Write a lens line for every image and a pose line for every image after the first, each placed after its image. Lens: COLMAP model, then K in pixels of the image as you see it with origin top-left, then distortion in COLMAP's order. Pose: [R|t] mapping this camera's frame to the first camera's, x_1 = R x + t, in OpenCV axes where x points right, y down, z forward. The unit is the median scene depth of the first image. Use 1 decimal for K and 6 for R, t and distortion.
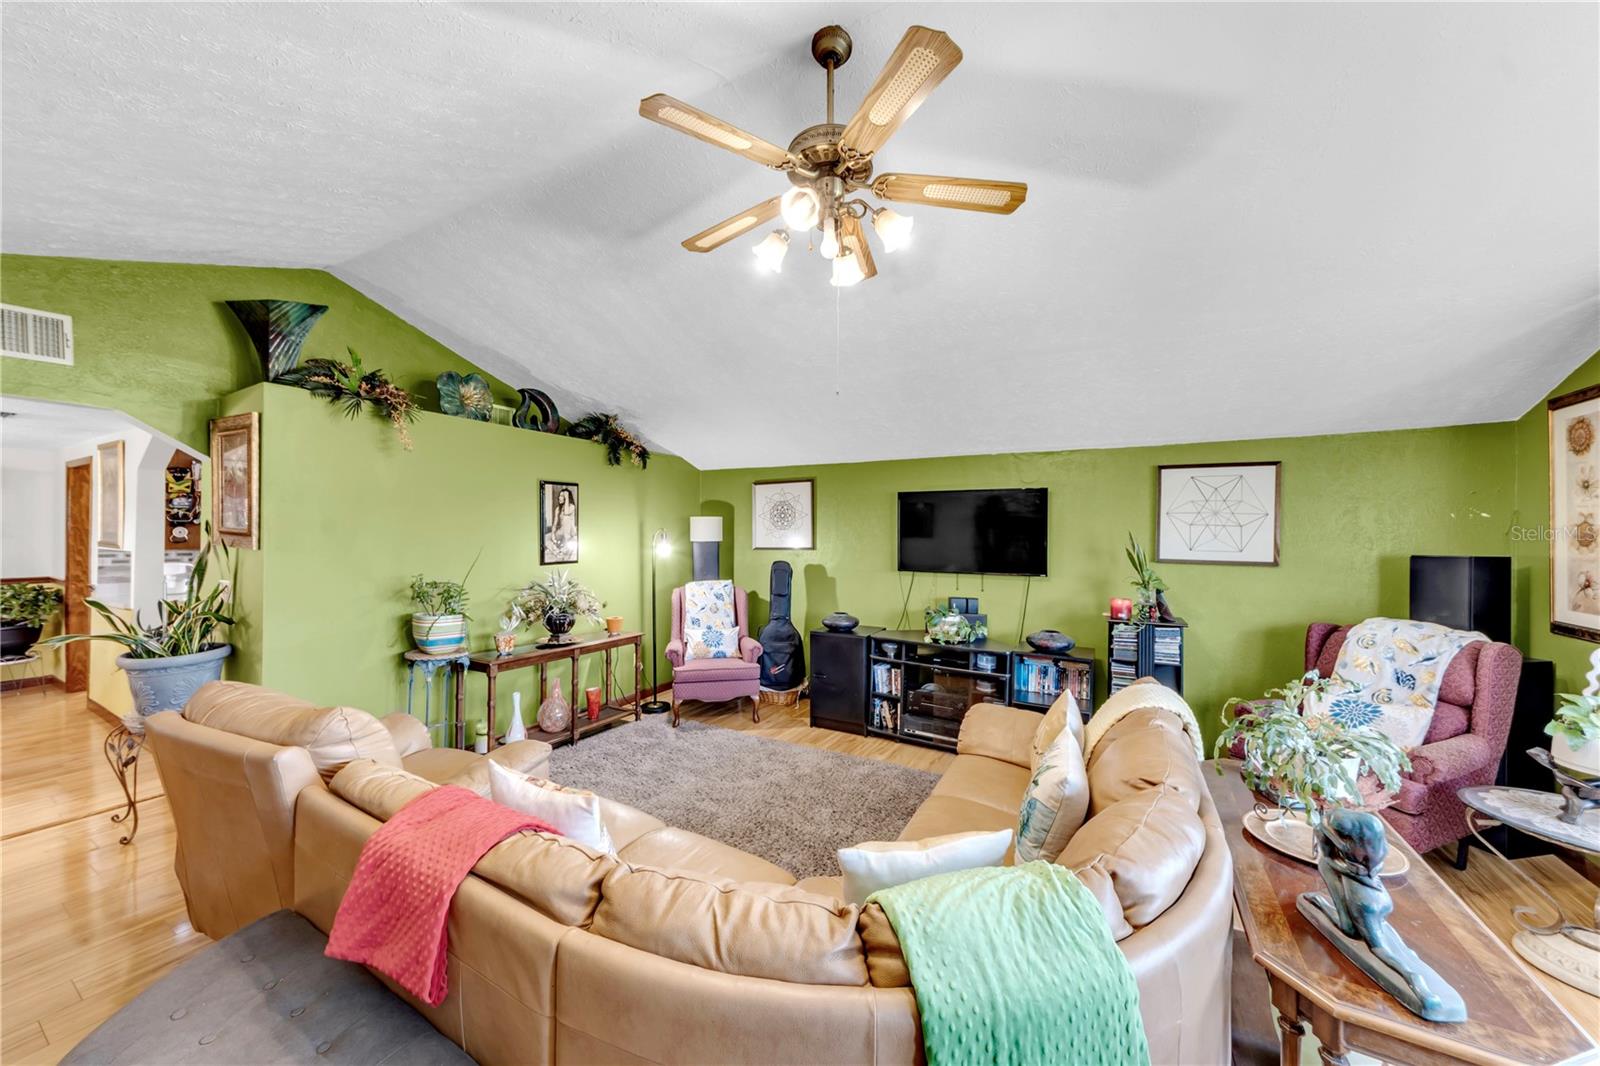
lens RADIAL K [[570.1, 0, 793.2], [0, 570.1, 531.3], [0, 0, 1]] dist [-0.000451, 0.000016]
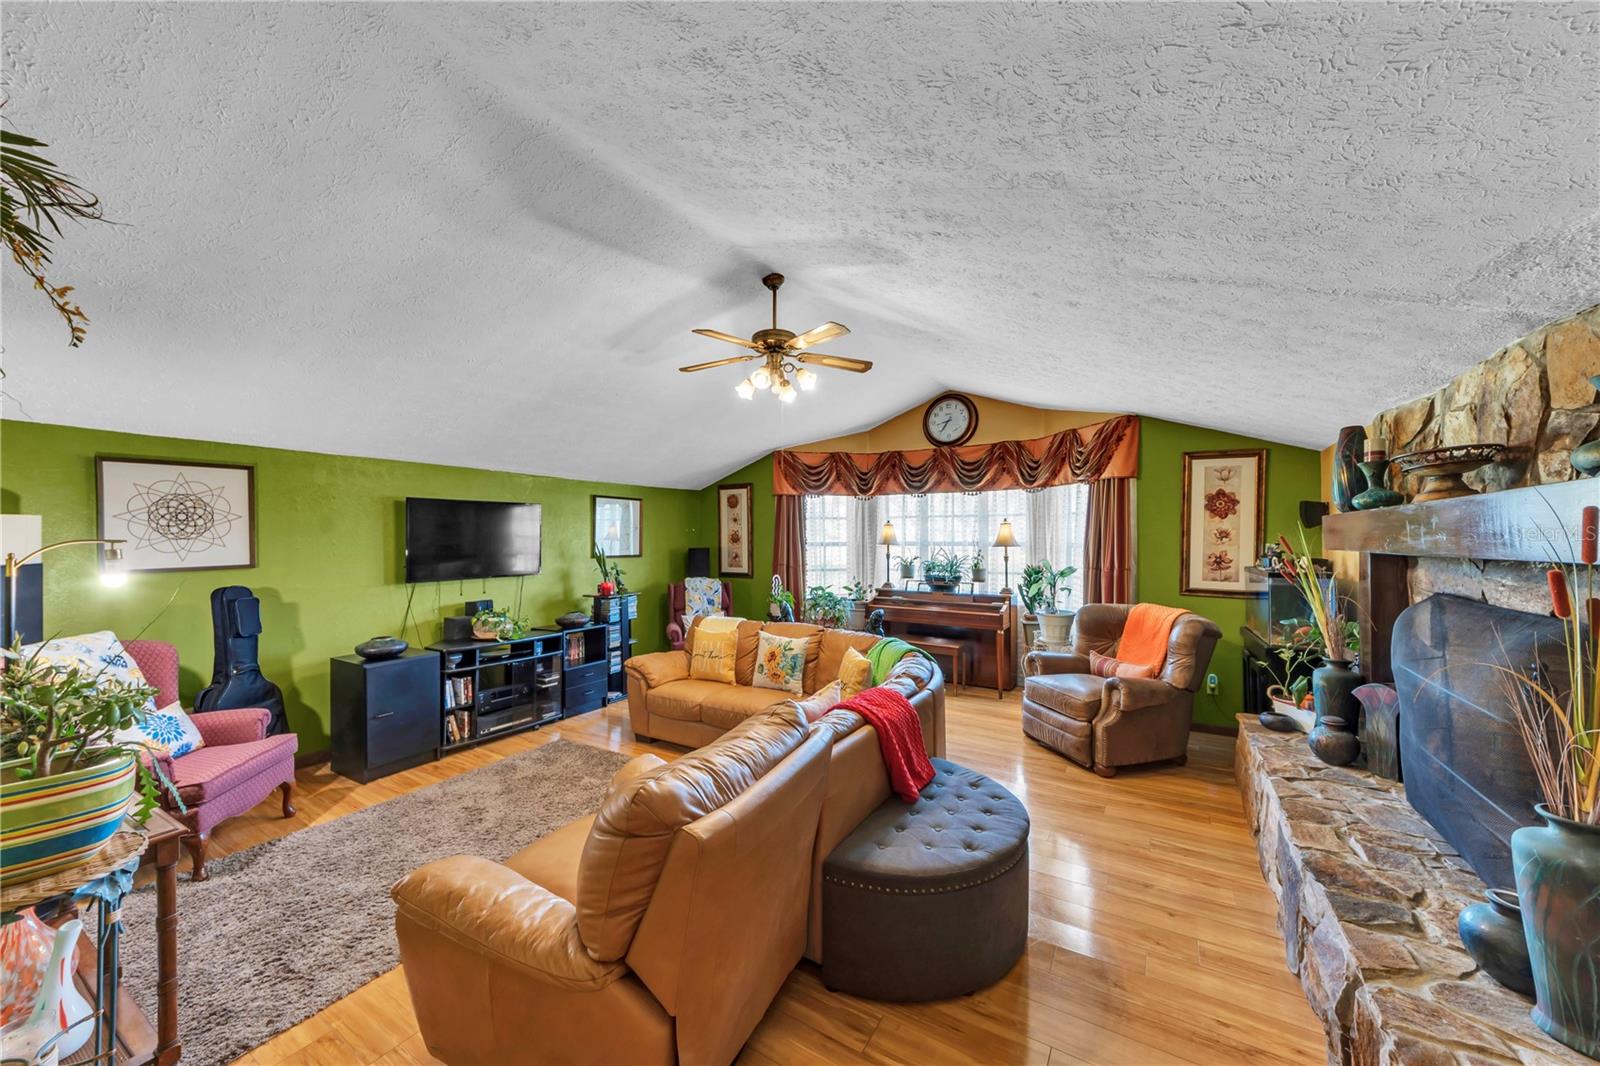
lens RADIAL K [[596.3, 0, 794.4], [0, 596.3, 536.4], [0, 0, 1]] dist [0.000867, 0.000910]
pose [[0.016341, -0.002236, 0.999864, -0.775375], [0.006561, 0.999976, 0.002129, -0.003644], [-0.999845, 0.006525, 0.016356, 0.369358]]
